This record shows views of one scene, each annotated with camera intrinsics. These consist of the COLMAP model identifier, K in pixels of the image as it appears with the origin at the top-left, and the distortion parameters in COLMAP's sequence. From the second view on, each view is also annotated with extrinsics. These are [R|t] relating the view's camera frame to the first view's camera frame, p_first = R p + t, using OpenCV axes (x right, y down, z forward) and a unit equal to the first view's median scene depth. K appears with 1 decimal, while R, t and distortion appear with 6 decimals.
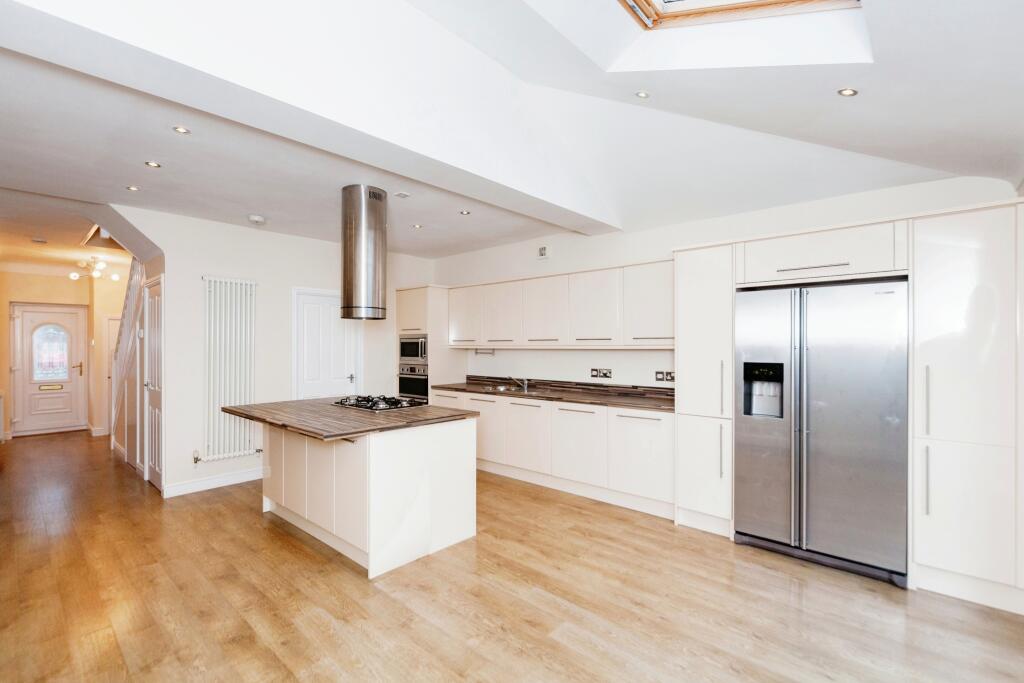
lens RADIAL K [[466.4, 0, 510.6], [0, 466.4, 342.1], [0, 0, 1]] dist [-0.001007, -0.000453]
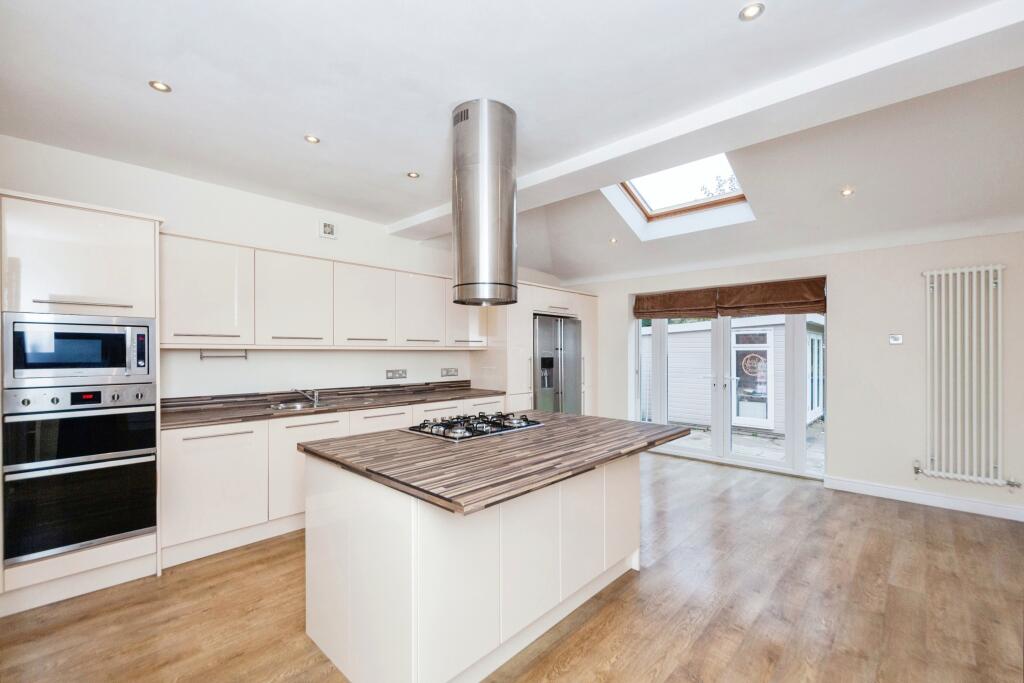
lens RADIAL K [[439.3, 0, 505.6], [0, 439.3, 349.0], [0, 0, 1]] dist [-0.002476, -0.000081]
pose [[0.016383, 0.007443, 0.999838, -0.745040], [-0.008015, 0.999941, -0.007312, 0.017777], [-0.999834, -0.007894, 0.016441, 0.749727]]
